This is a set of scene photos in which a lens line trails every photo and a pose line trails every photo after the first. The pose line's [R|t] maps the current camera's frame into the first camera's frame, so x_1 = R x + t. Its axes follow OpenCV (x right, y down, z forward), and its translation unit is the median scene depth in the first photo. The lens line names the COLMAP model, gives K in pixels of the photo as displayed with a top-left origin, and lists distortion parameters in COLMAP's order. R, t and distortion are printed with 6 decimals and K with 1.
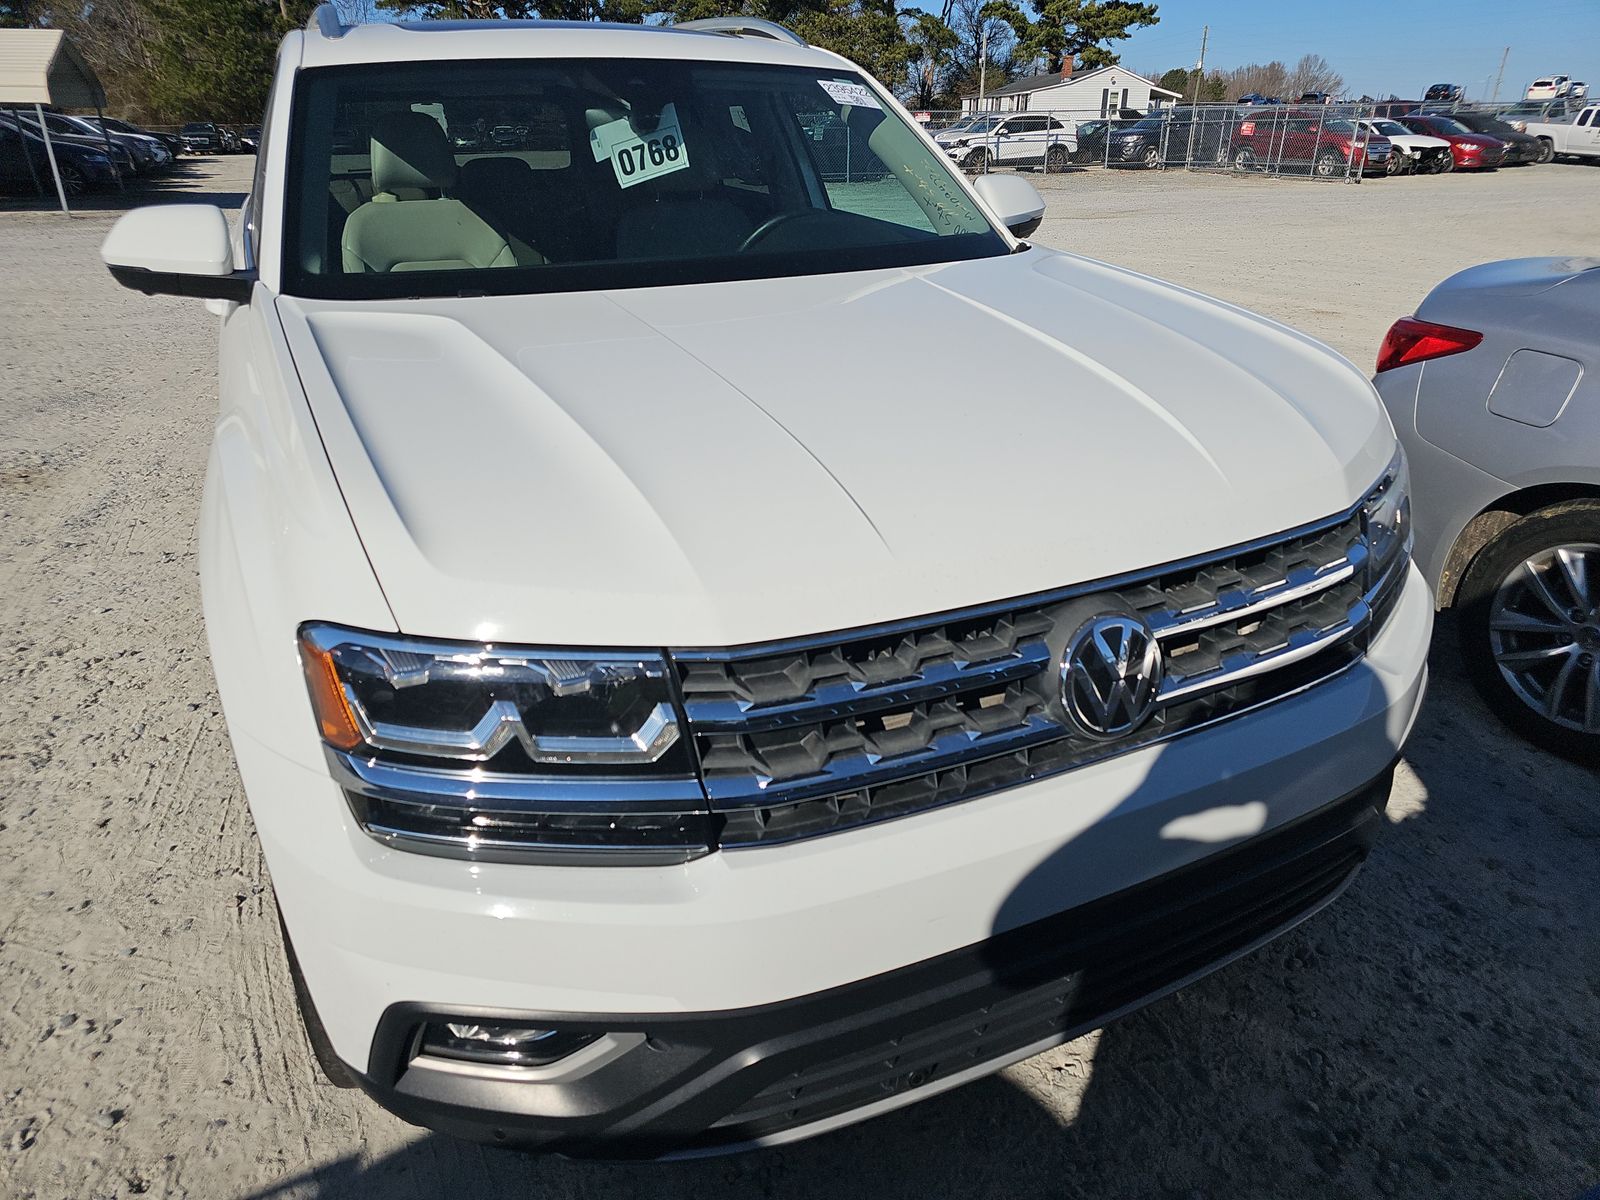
lens RADIAL K [[1077.0, 0, 801.1], [0, 1077.0, 581.0], [0, 0, 1]] dist [-0.000700, 0.002331]
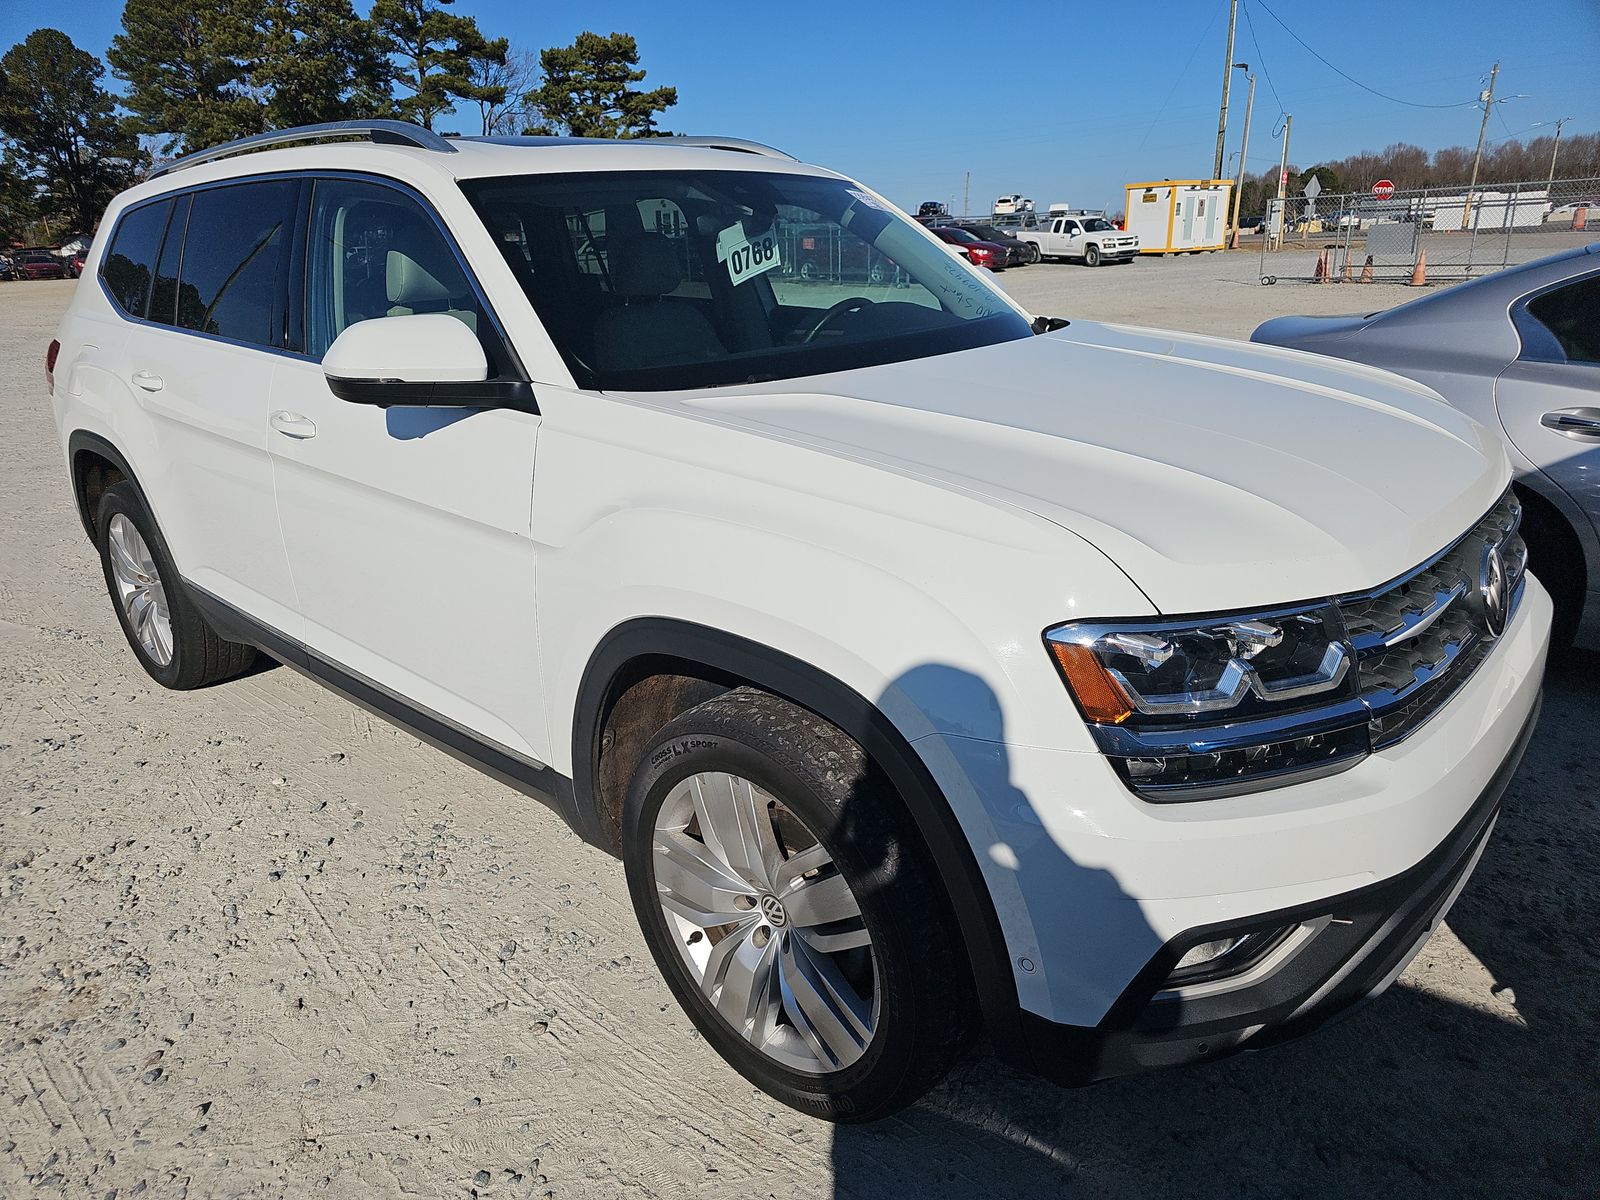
lens RADIAL K [[1069.6, 0, 800.0], [0, 1069.6, 600.0], [0, 0, 1]] dist [0.009749, 0.001509]
pose [[0.927157, -0.139227, 0.347844, -0.519441], [0.166472, 0.984801, -0.049547, 0.010491], [-0.335659, 0.103844, 0.936242, 0.002574]]
